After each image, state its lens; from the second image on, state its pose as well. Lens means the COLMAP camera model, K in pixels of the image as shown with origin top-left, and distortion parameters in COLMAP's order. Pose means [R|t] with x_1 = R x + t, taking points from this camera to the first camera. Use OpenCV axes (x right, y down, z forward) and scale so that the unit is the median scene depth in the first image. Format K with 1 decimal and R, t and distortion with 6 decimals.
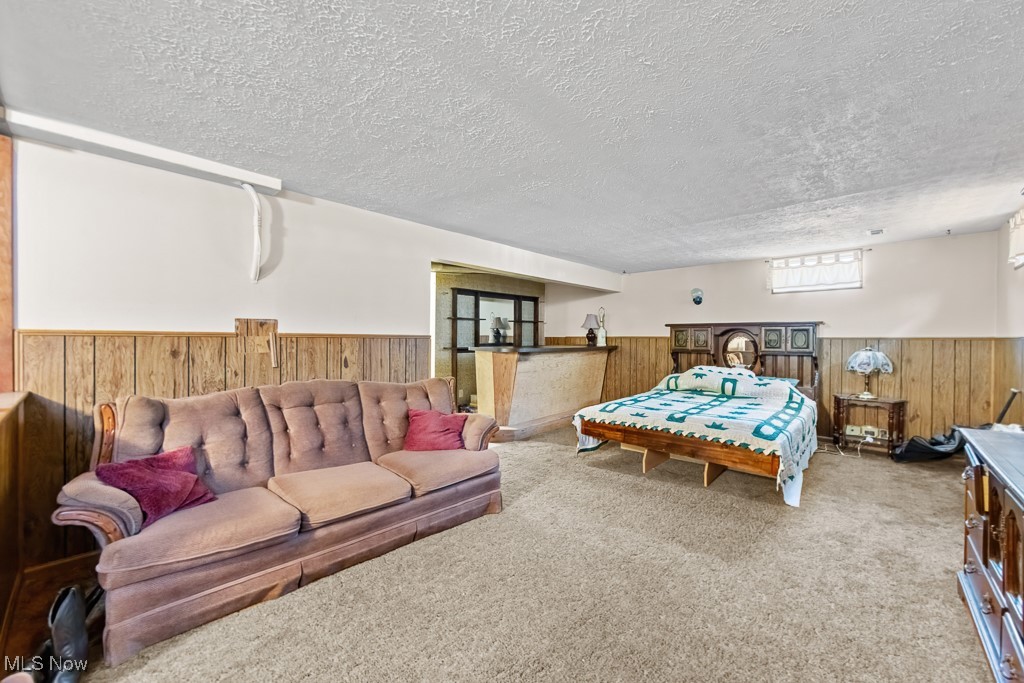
lens RADIAL K [[403.8, 0, 521.4], [0, 403.8, 339.0], [0, 0, 1]] dist [-0.000910, -0.000273]
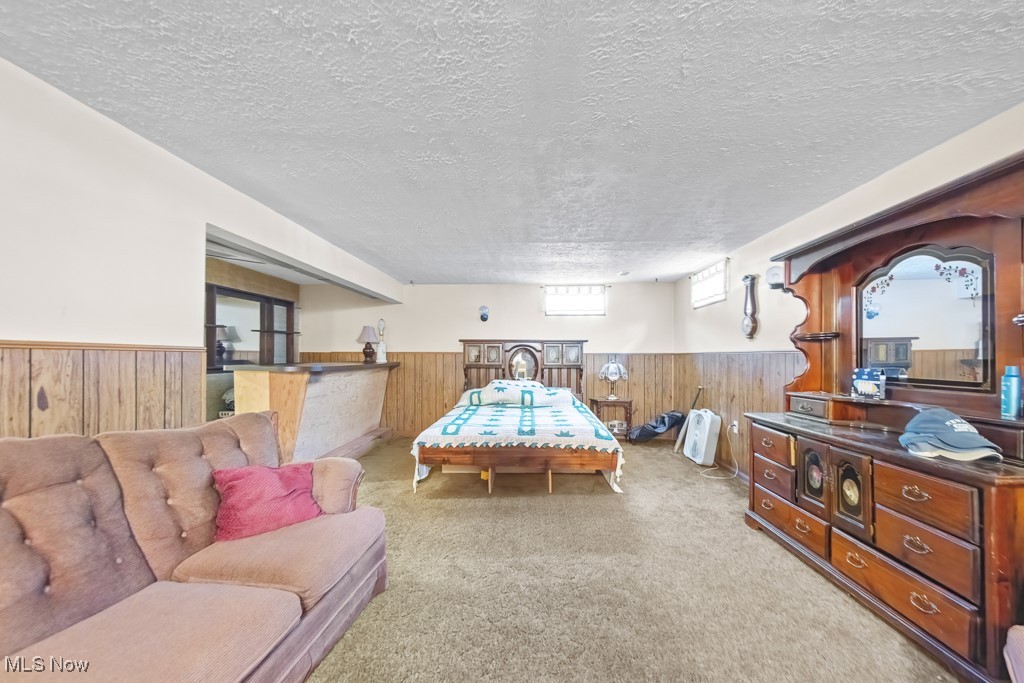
lens RADIAL K [[408.8, 0, 522.1], [0, 408.8, 355.1], [0, 0, 1]] dist [-0.000142, -0.000102]
pose [[0.761240, 0.000398, 0.648471, -0.226679], [0.001068, 0.999998, -0.001867, 0.004433], [-0.648470, 0.002114, 0.761237, 0.175644]]
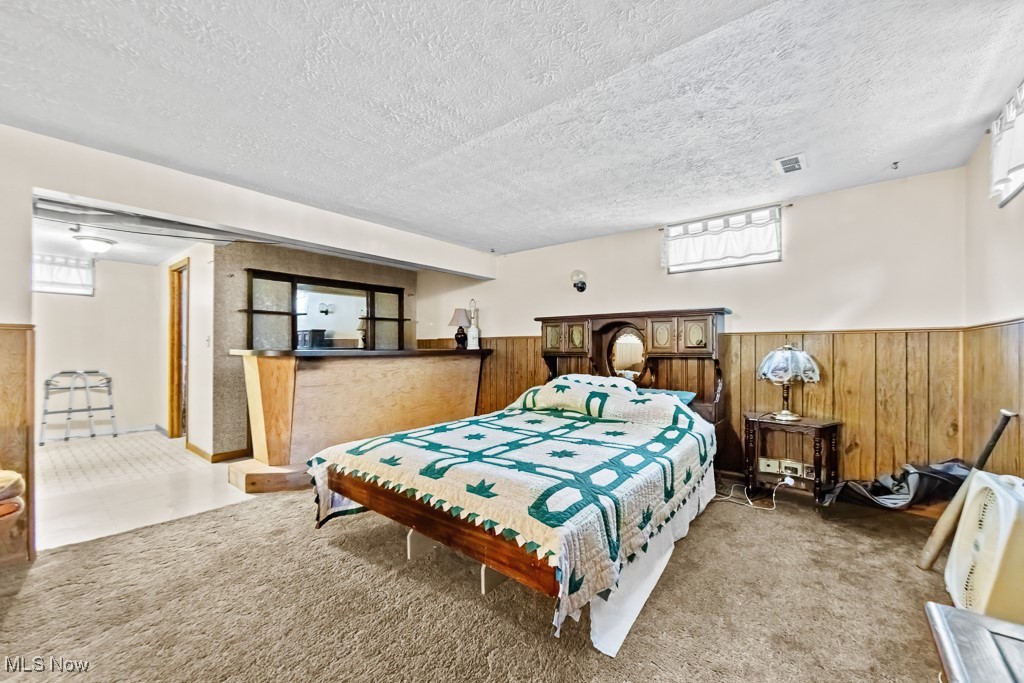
lens RADIAL K [[407.2, 0, 518.5], [0, 407.2, 346.4], [0, 0, 1]] dist [-0.002090, -0.000101]
pose [[0.998152, -0.005292, 0.060533, 0.361436], [0.005621, 0.999970, -0.005279, 0.024025], [-0.060503, 0.005610, 0.998152, 0.338127]]
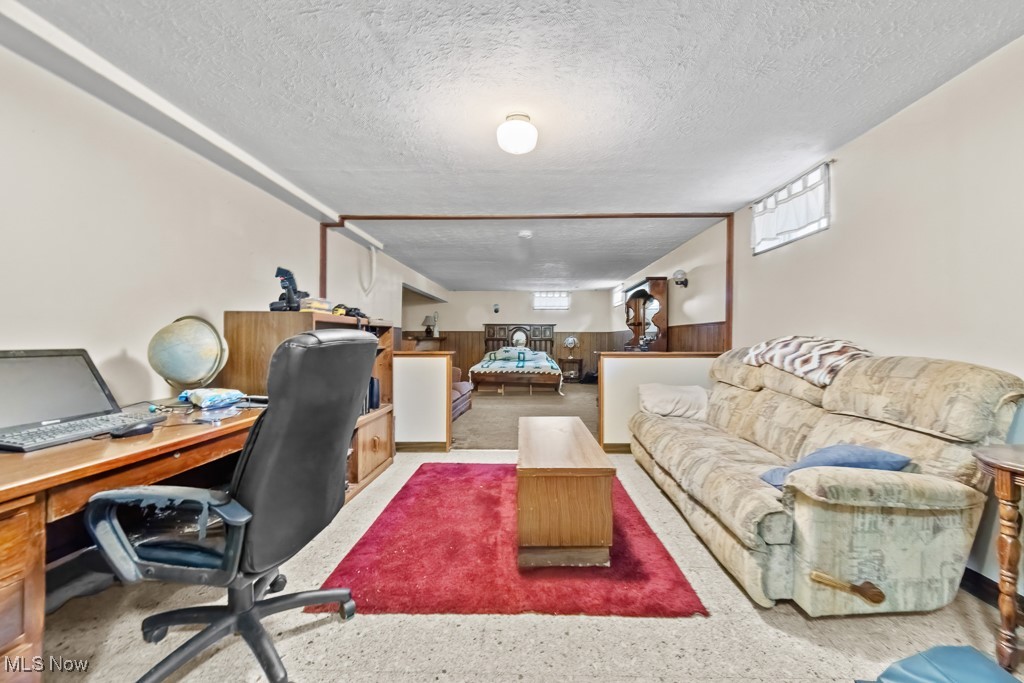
lens RADIAL K [[403.8, 0, 521.4], [0, 403.8, 339.0], [0, 0, 1]] dist [-0.000910, -0.000273]
pose [[0.760848, -0.002516, 0.648925, -0.819669], [0.000952, 0.999996, 0.002760, 0.030323], [-0.648929, -0.001482, 0.760847, -0.541807]]
